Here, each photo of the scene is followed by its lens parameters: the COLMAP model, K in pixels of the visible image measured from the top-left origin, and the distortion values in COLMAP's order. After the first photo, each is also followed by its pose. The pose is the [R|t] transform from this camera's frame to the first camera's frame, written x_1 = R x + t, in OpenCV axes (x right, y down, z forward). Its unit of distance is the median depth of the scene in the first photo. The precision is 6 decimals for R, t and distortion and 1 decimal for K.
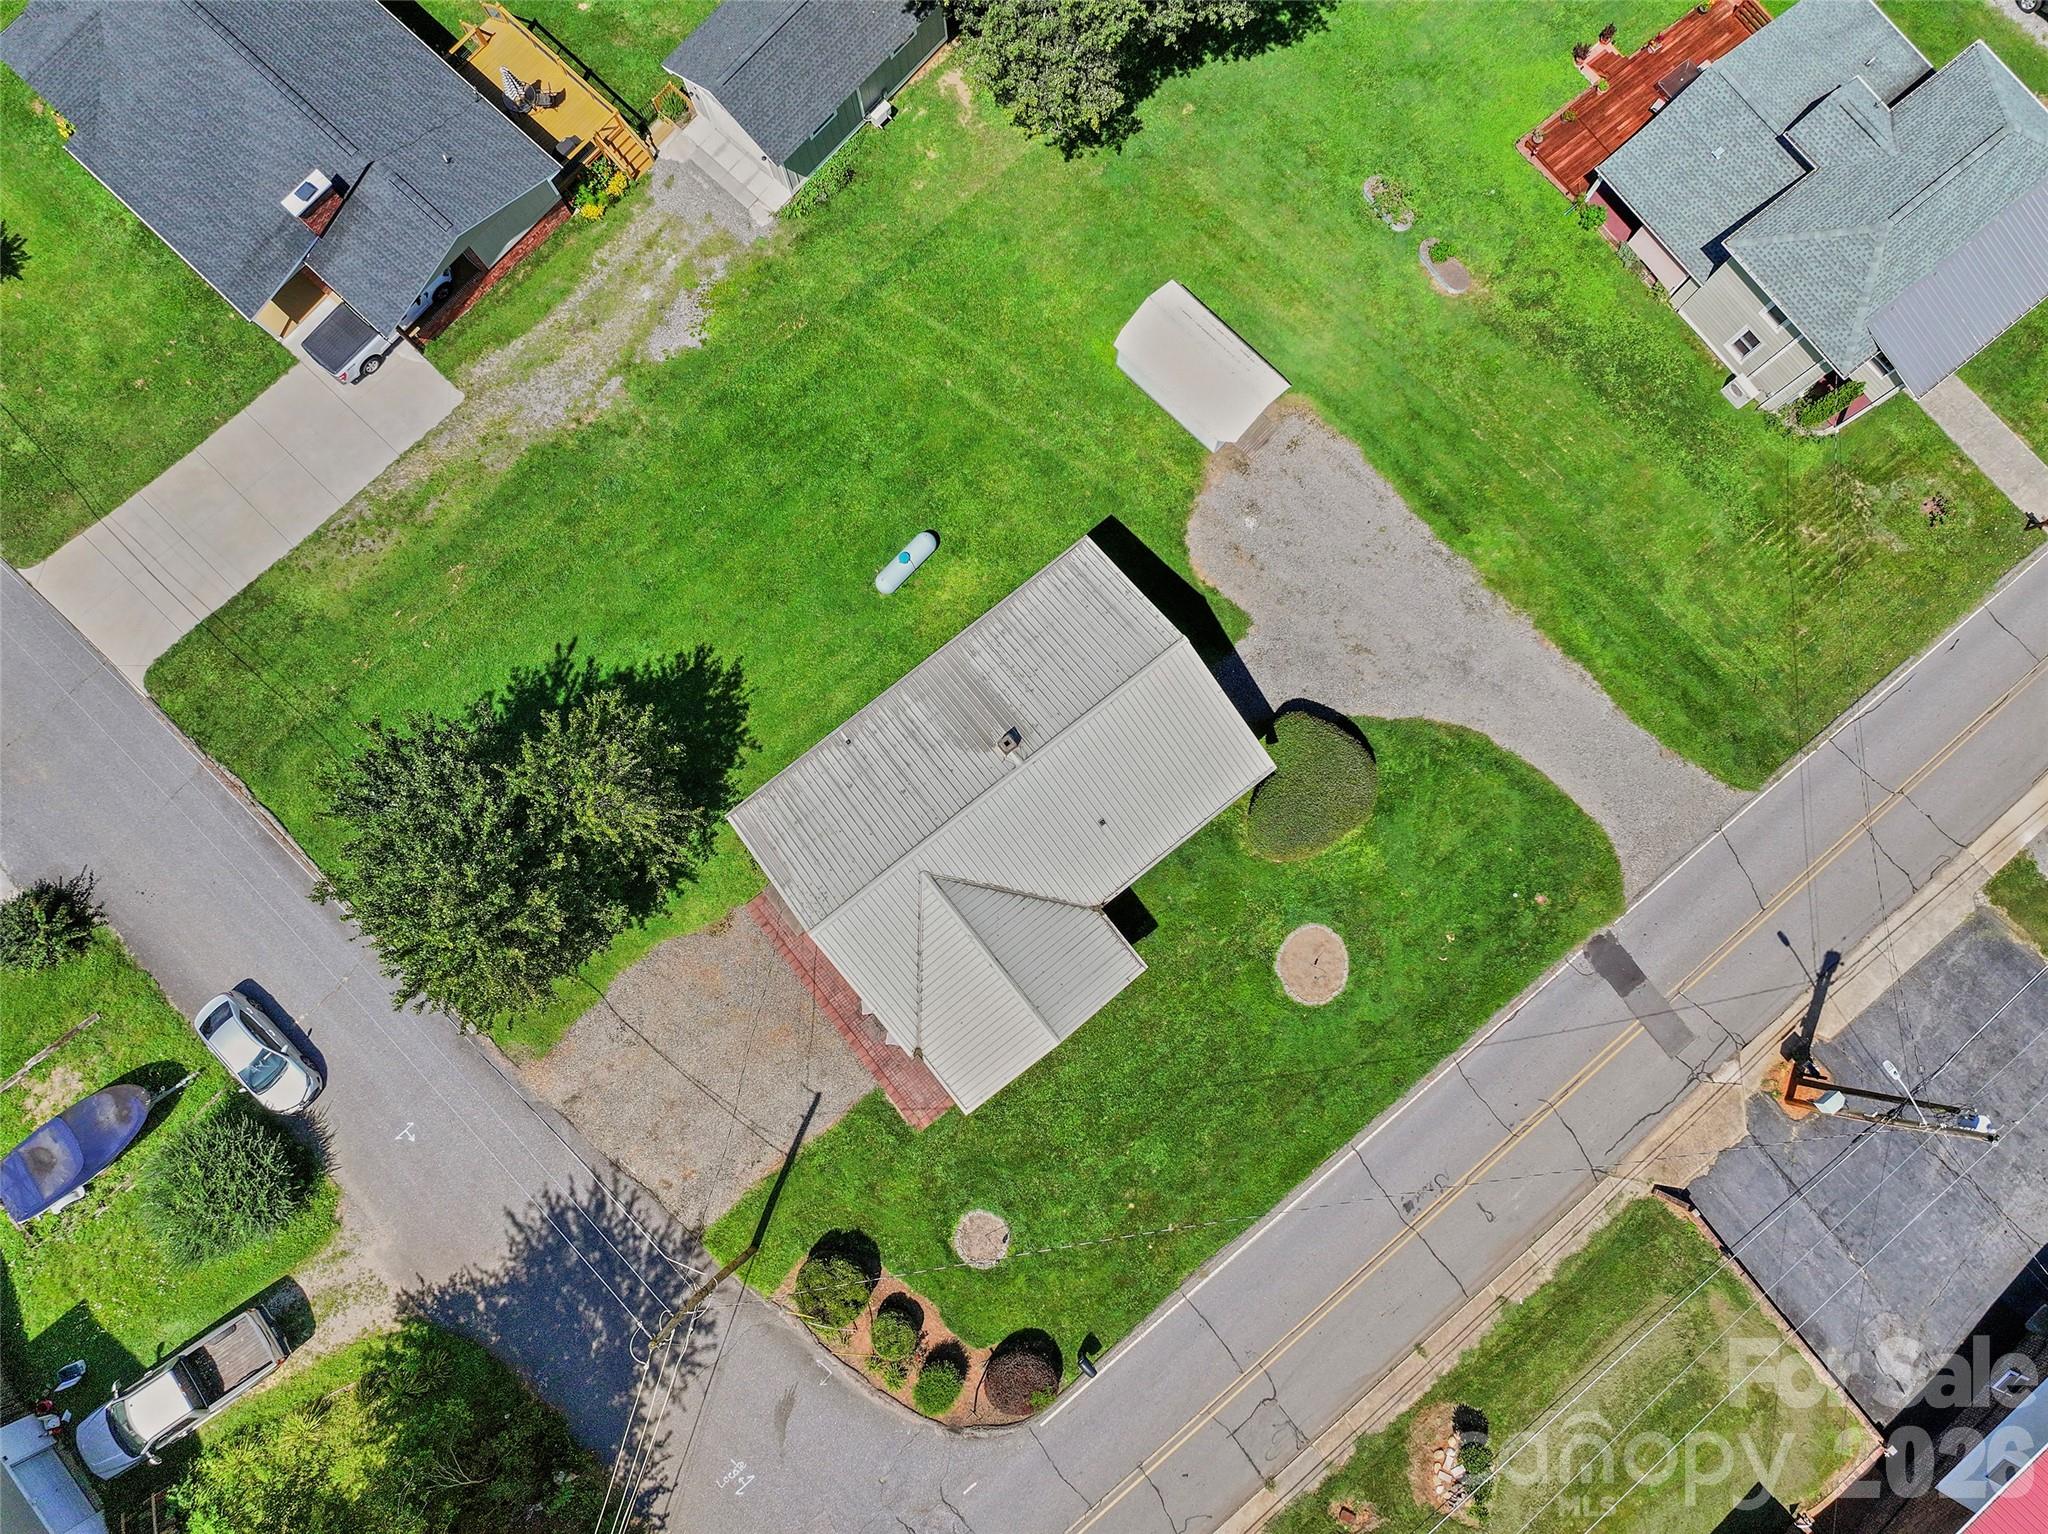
lens RADIAL K [[1434.8, 0, 1033.3], [0, 1434.8, 765.8], [0, 0, 1]] dist [0.003251, 0.012661]
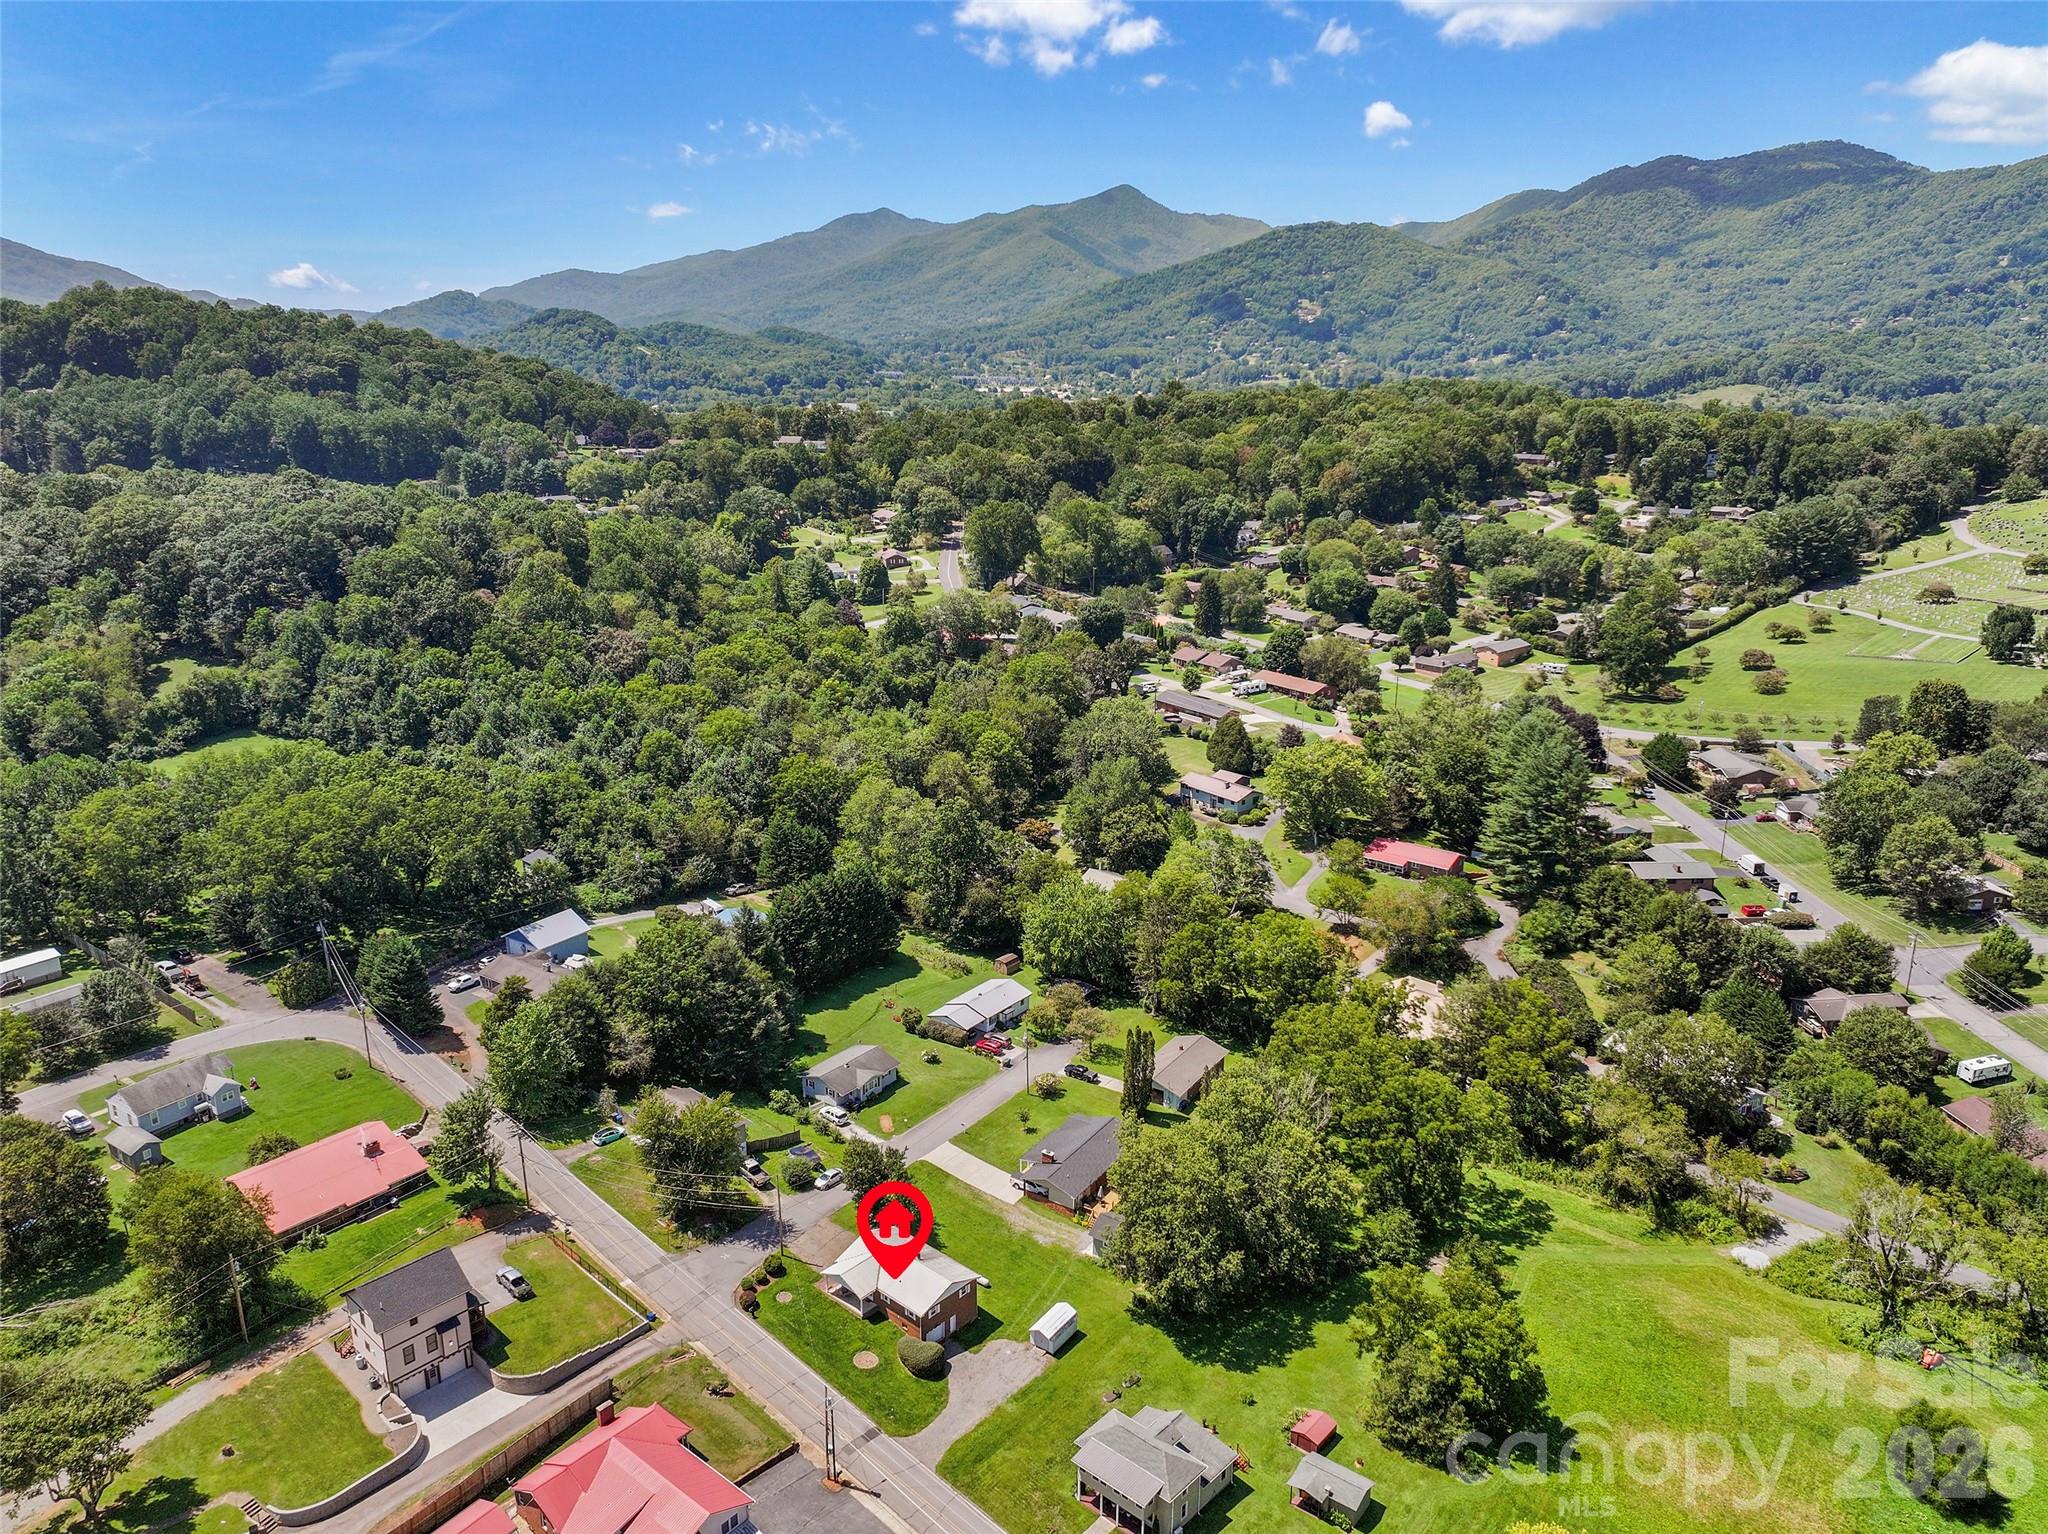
lens RADIAL K [[1434.8, 0, 1033.3], [0, 1434.8, 765.8], [0, 0, 1]] dist [0.003251, 0.012661]
pose [[0.171801, 0.280945, -0.944222, 2.900940], [-0.977651, 0.166519, -0.128337, -0.039332], [0.121175, 0.945167, 0.303274, -1.184782]]
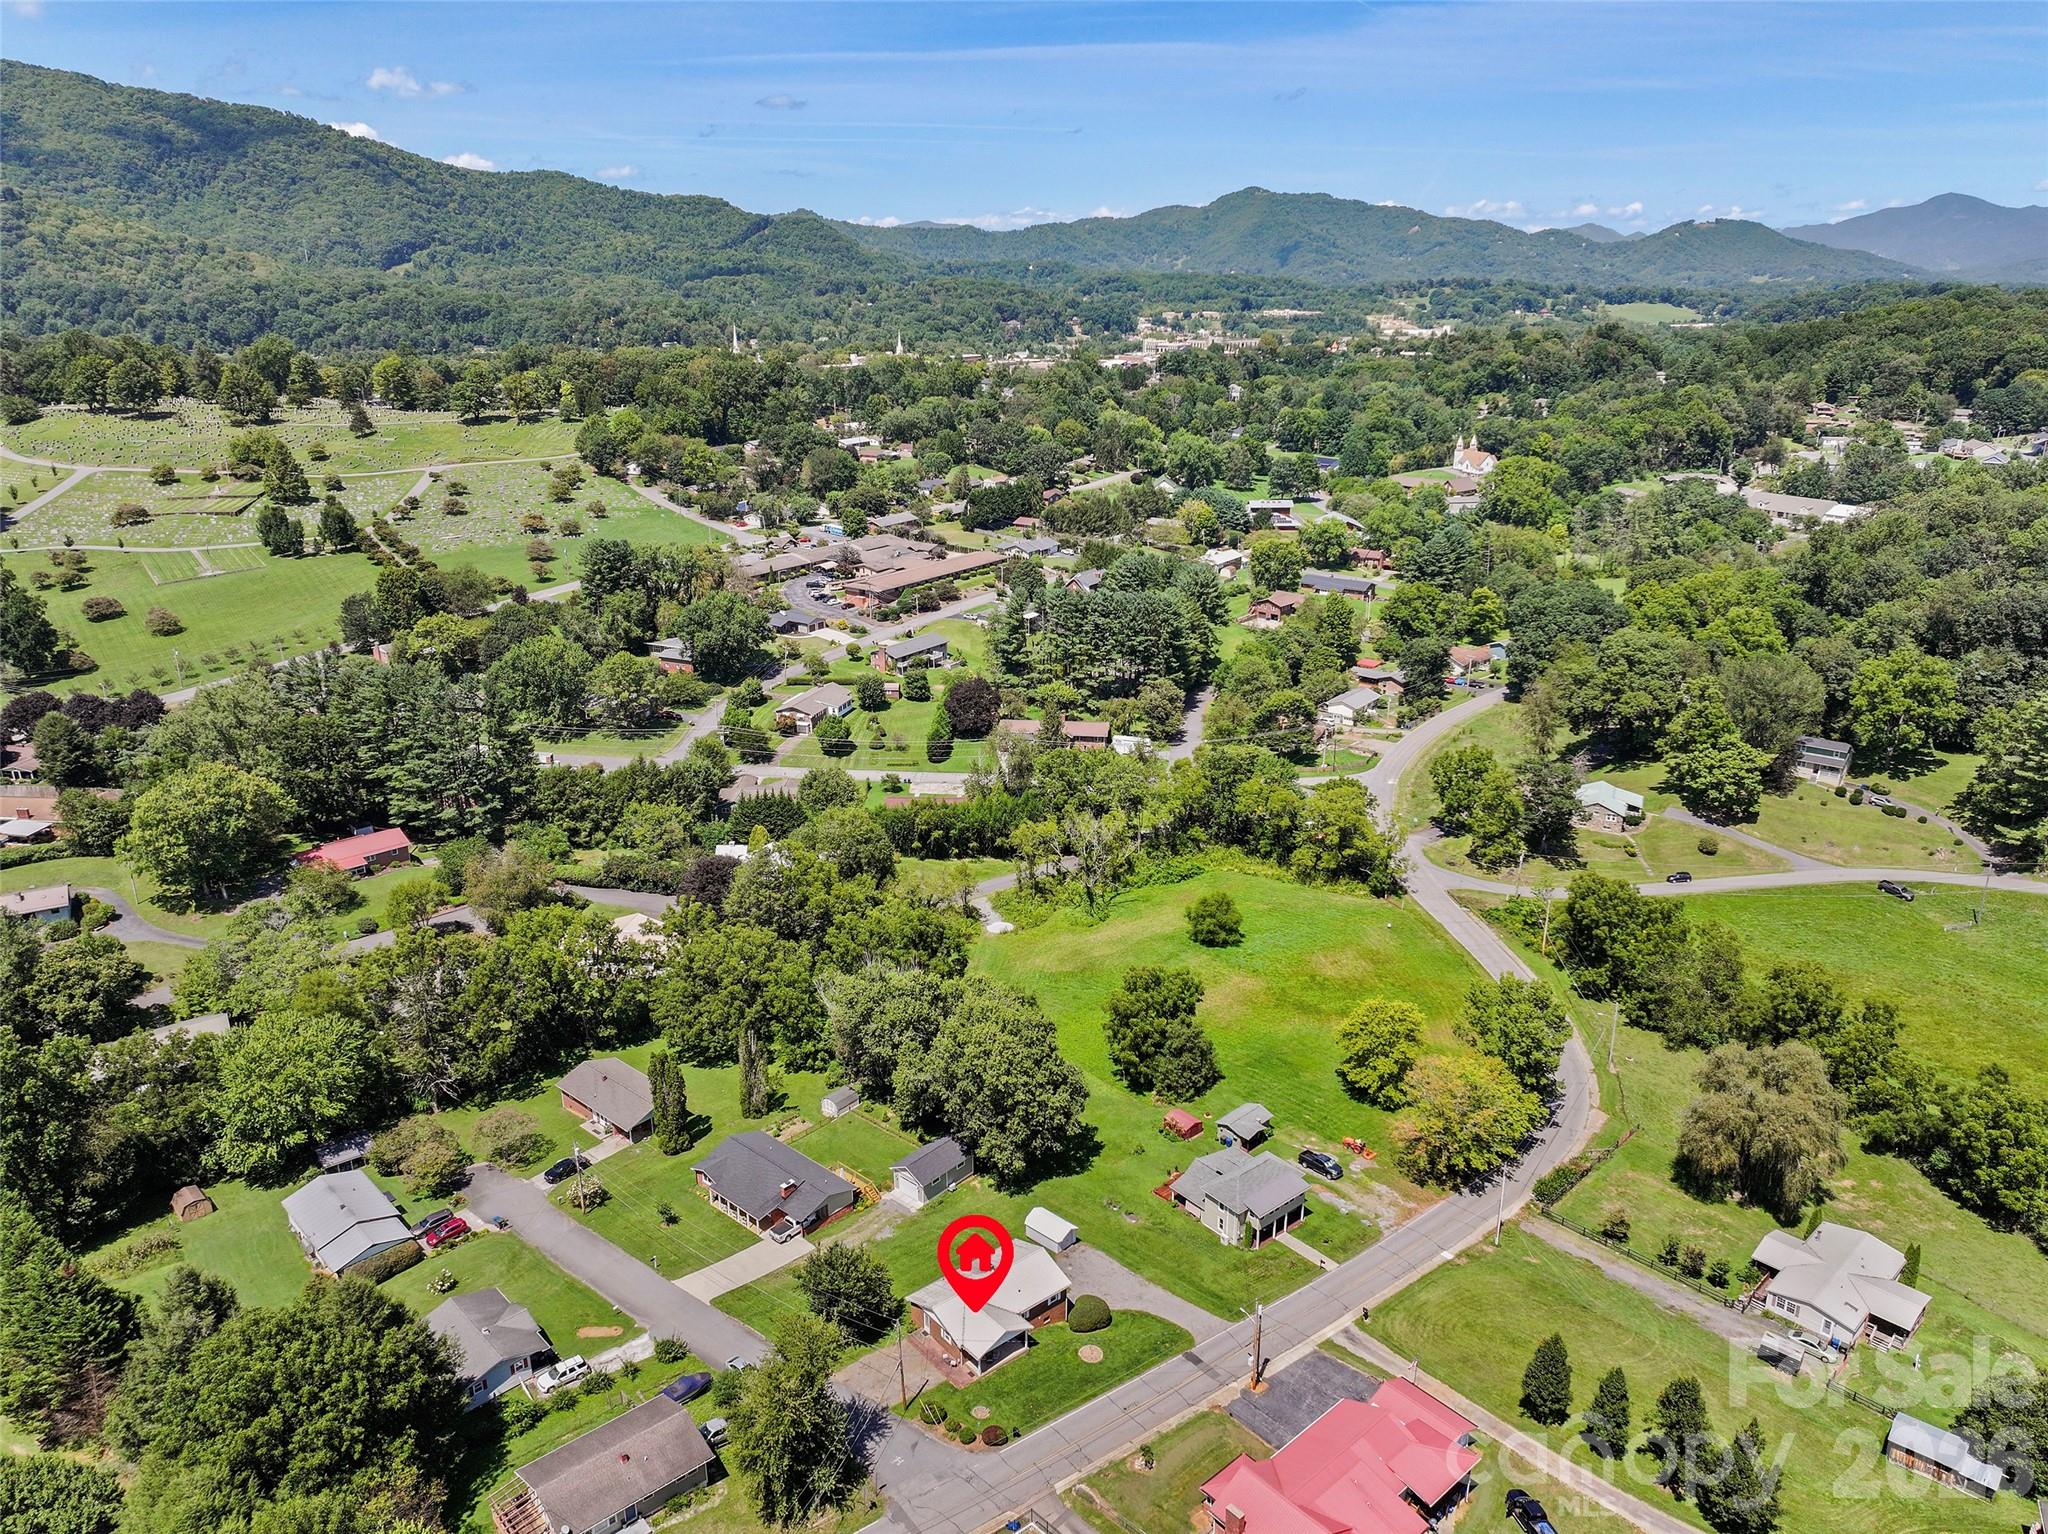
lens RADIAL K [[1434.8, 0, 1033.3], [0, 1434.8, 765.8], [0, 0, 1]] dist [0.003251, 0.012661]
pose [[0.999832, -0.001111, 0.018312, 0.018245], [0.016910, 0.442929, -0.896397, 2.279568], [-0.007115, 0.896556, 0.442874, -1.438847]]
